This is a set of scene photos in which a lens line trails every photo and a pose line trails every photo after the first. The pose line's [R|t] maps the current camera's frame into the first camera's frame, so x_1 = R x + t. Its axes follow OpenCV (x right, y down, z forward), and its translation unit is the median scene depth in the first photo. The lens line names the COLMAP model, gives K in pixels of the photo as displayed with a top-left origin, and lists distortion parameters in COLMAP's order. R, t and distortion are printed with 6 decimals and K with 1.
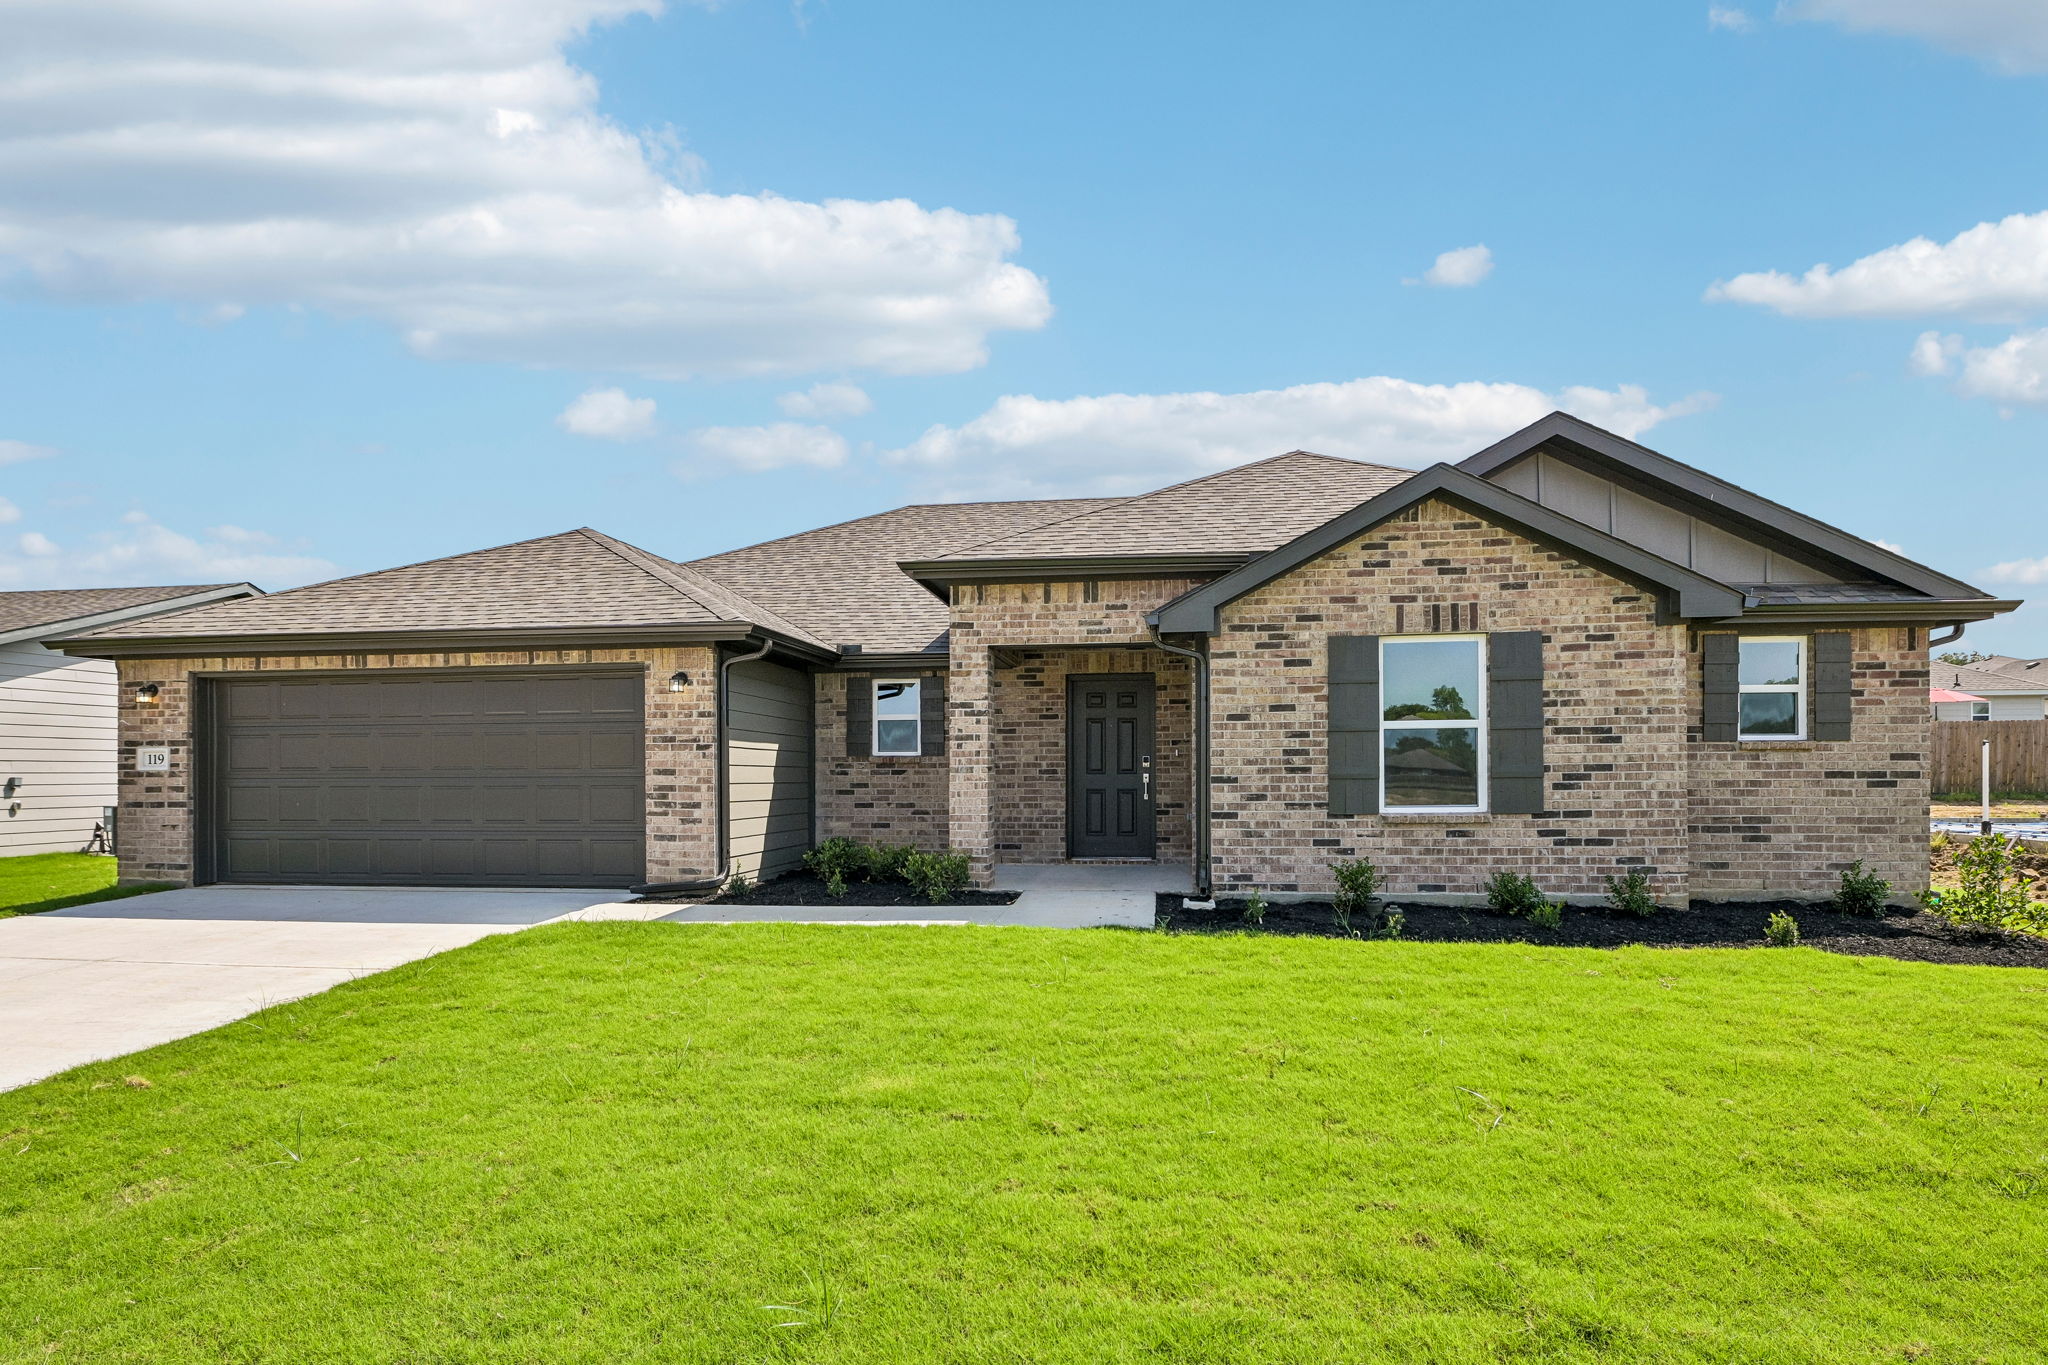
lens RADIAL K [[1023.3, 0, 1067.3], [0, 1023.3, 770.7], [0, 0, 1]] dist [-0.003741, 0.000190]
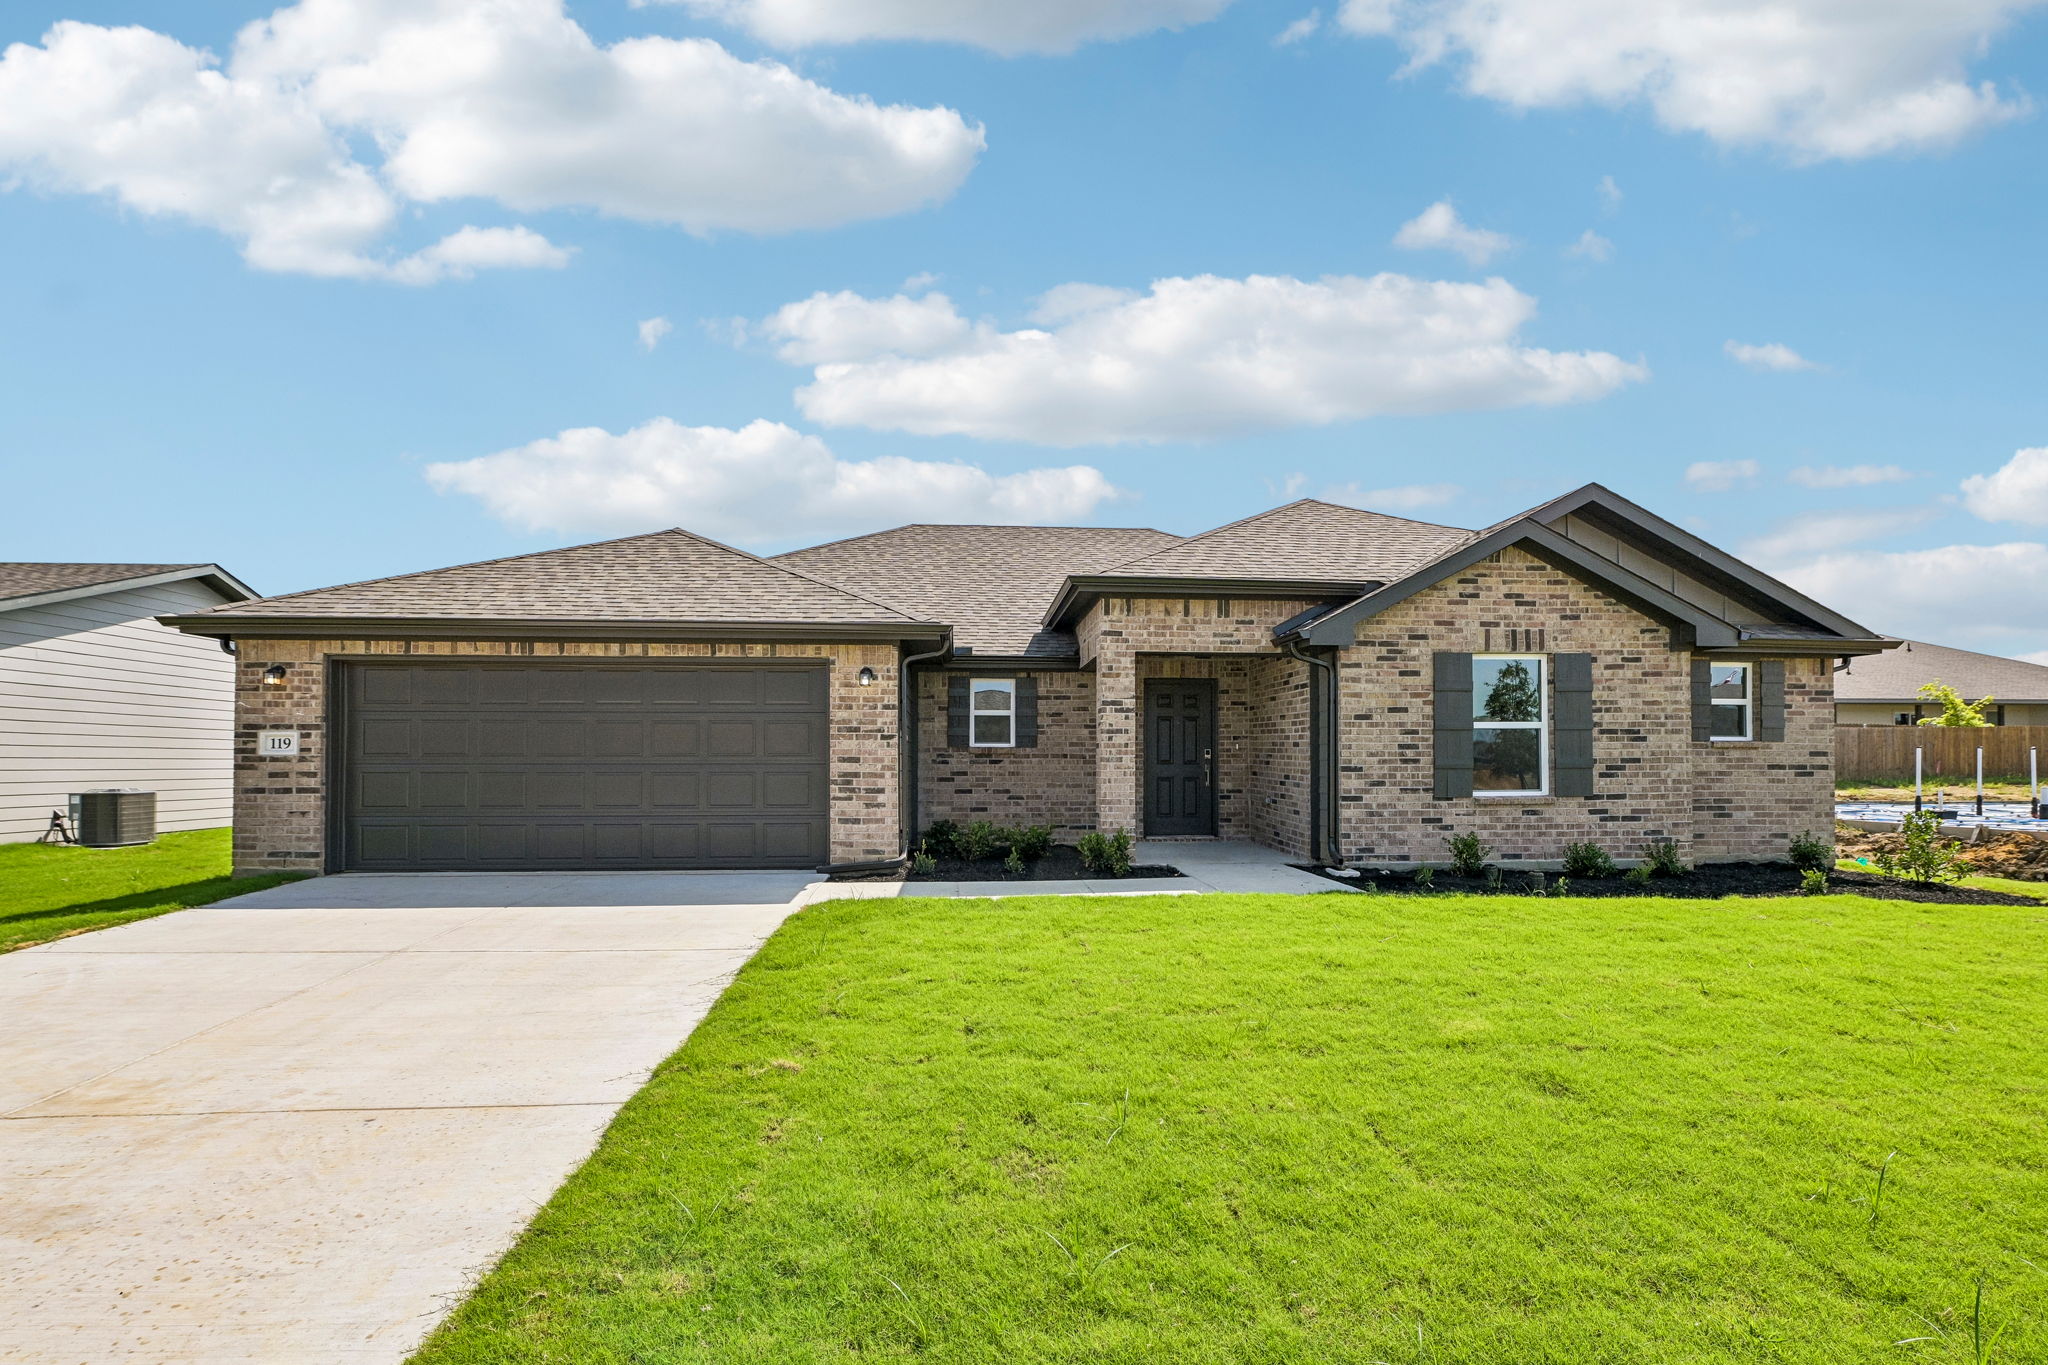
lens RADIAL K [[887.0, 0, 1046.3], [0, 887.0, 751.7], [0, 0, 1]] dist [-0.003784, -0.000373]
pose [[0.980938, 0.007913, 0.194161, -0.371969], [-0.005216, 0.999883, -0.014398, 0.005080], [-0.194252, 0.013111, 0.980864, 0.044215]]
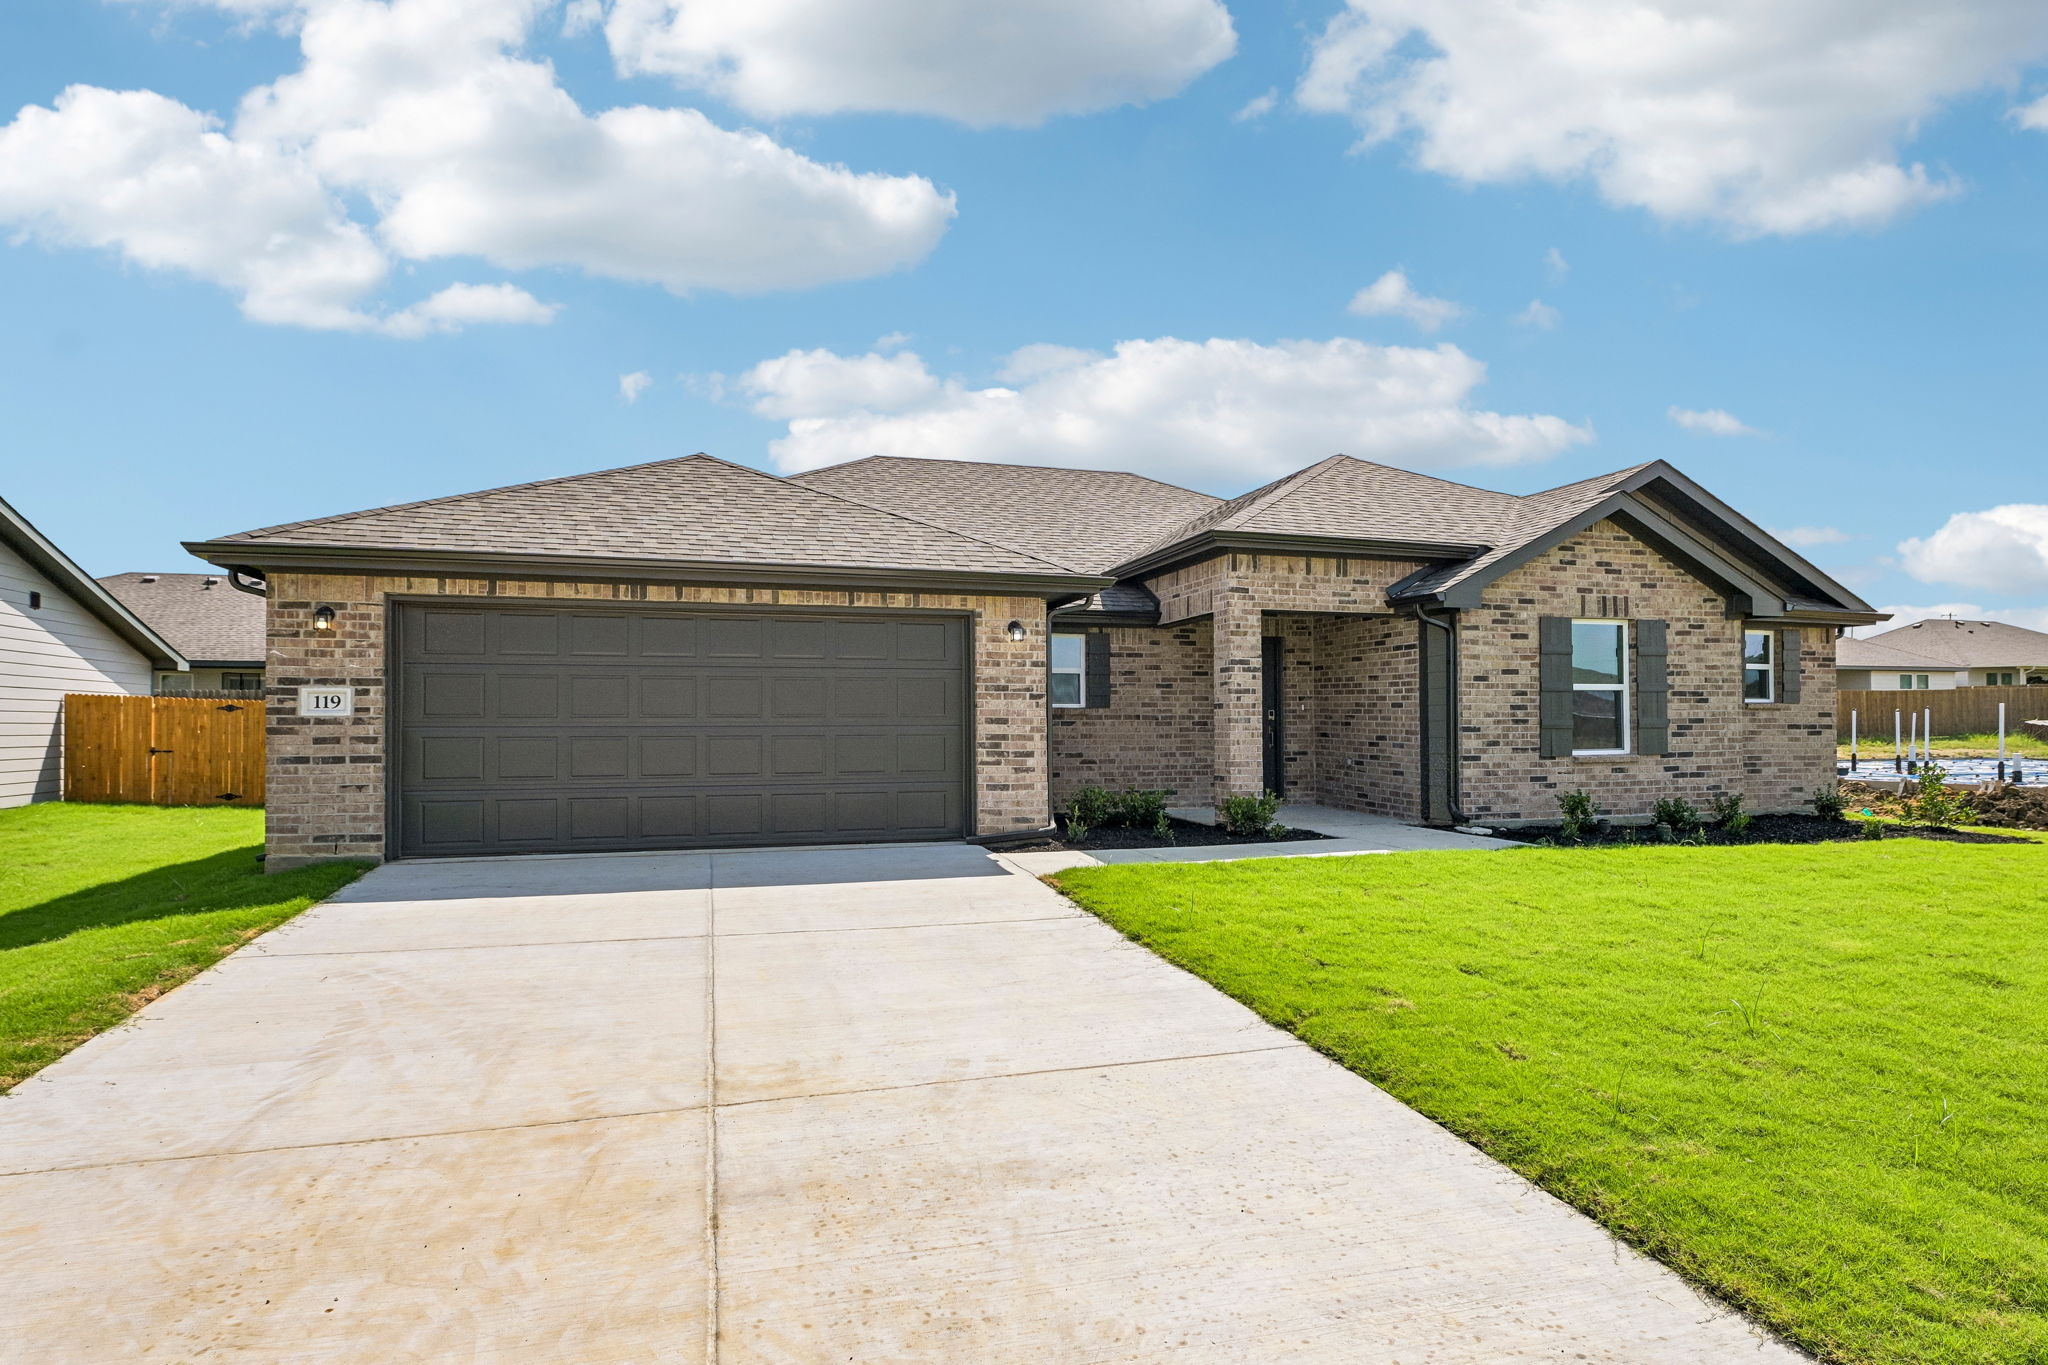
lens RADIAL K [[1020.6, 0, 1026.4], [0, 1020.6, 714.0], [0, 0, 1]] dist [-0.006377, 0.000168]
pose [[0.921326, 0.007680, 0.388715, -0.753897], [-0.002226, 0.999893, -0.014479, 0.008718], [-0.388784, 0.012474, 0.921244, 0.075881]]
